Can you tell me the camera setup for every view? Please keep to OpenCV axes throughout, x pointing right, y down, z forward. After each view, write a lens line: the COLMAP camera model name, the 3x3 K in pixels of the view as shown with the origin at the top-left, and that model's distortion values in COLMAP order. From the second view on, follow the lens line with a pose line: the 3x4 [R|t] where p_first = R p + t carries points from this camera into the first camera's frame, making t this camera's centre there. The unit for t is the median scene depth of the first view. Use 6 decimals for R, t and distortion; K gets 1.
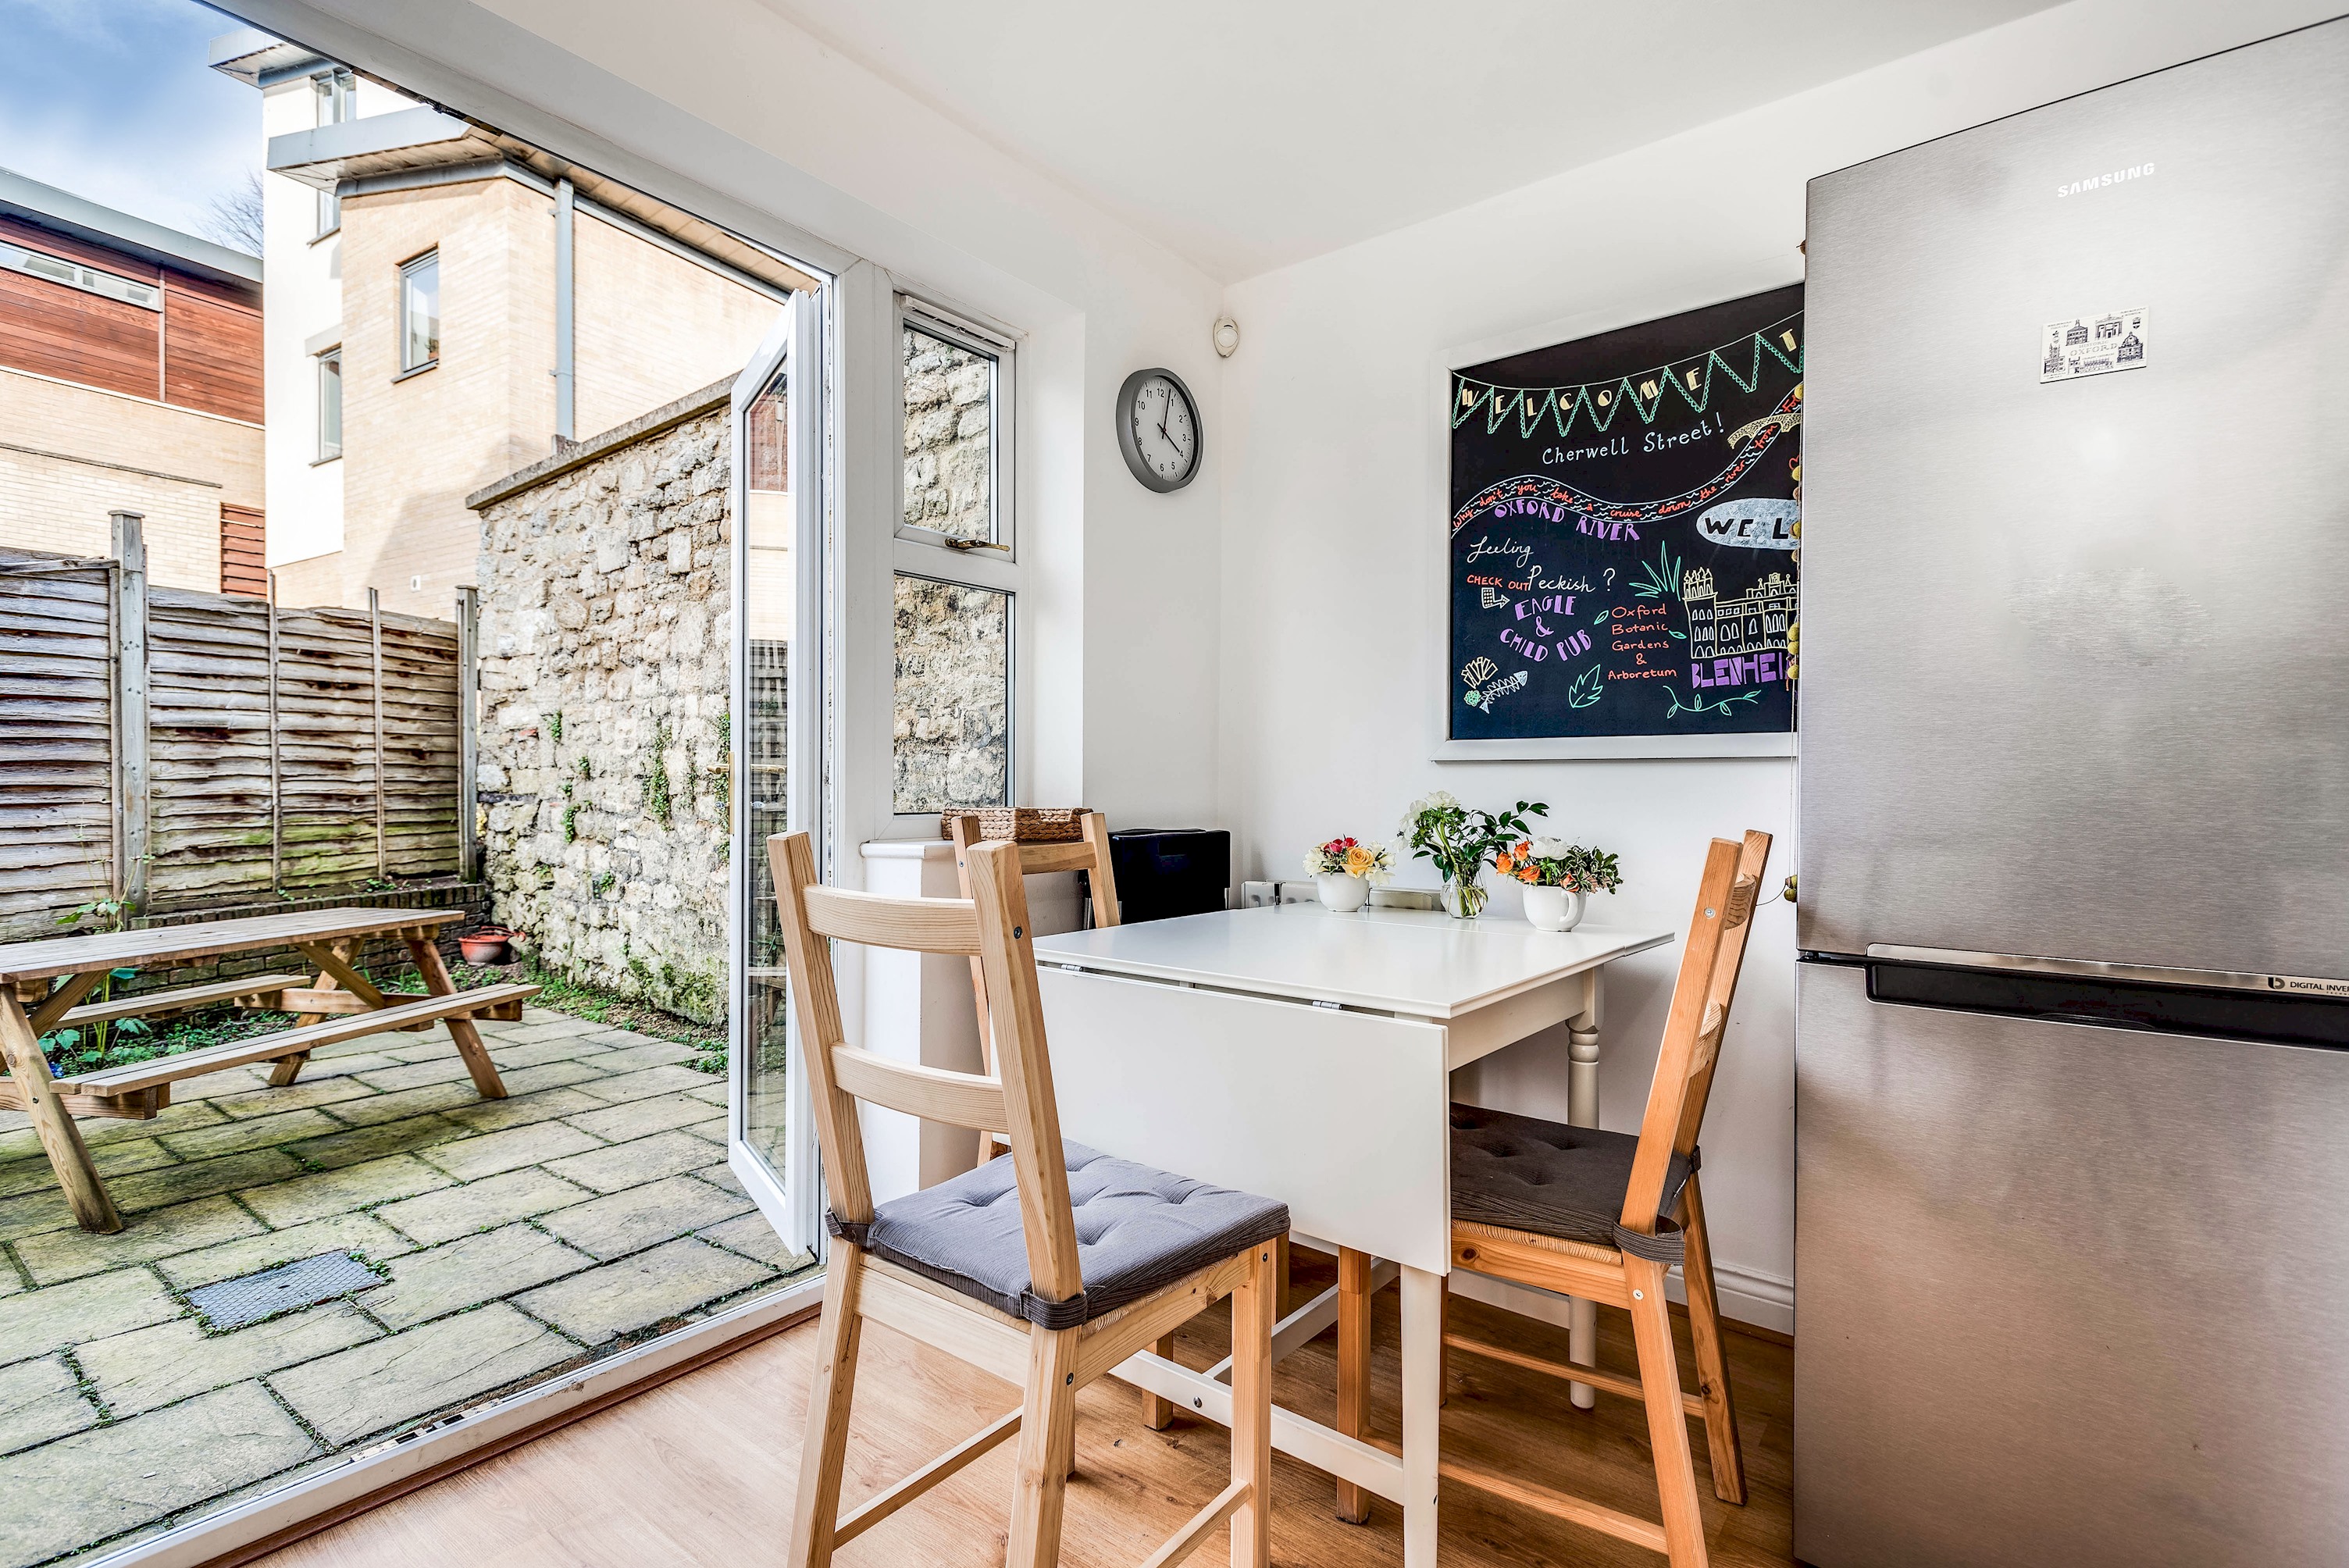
lens RADIAL K [[1127.6, 0, 1176.9], [0, 1127.6, 792.0], [0, 0, 1]] dist [0.019523, -0.000521]
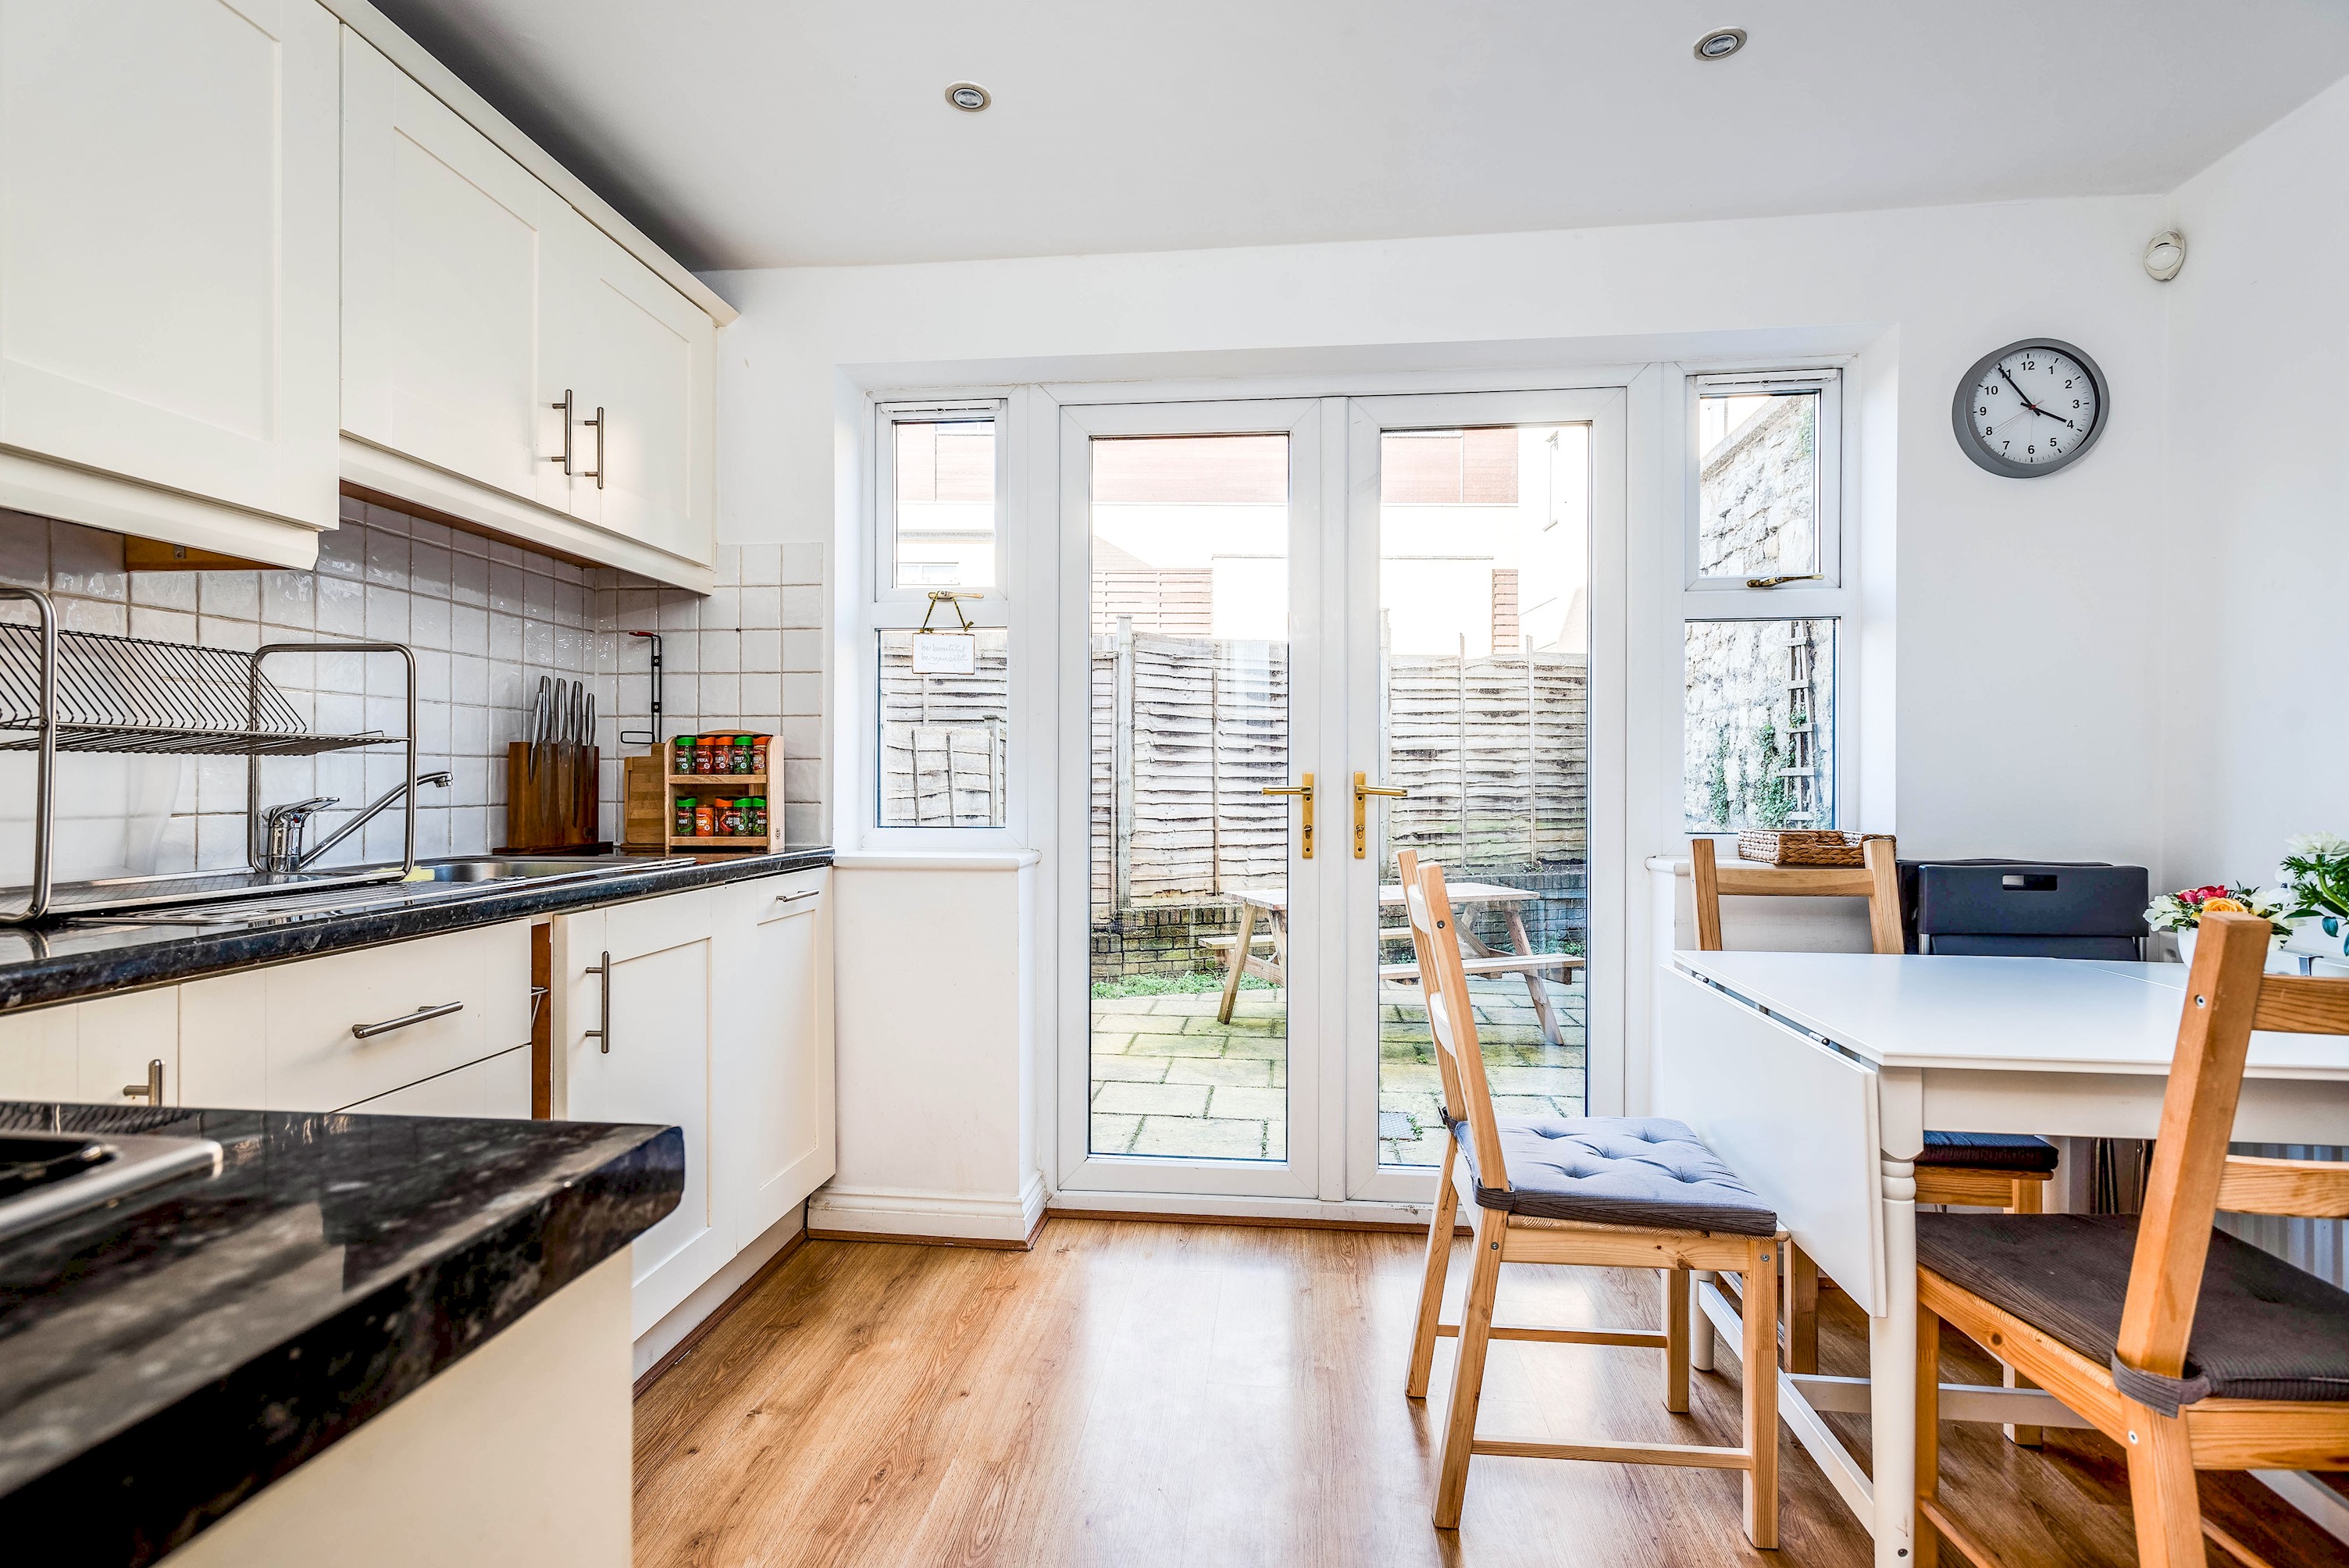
lens RADIAL K [[1127.6, 0, 1176.9], [0, 1127.6, 792.0], [0, 0, 1]] dist [0.019523, -0.000521]
pose [[0.539340, 0.005930, -0.842067, 0.169447], [-0.001838, 0.999981, 0.005865, -0.011059], [0.842086, -0.001616, 0.539340, -0.018517]]
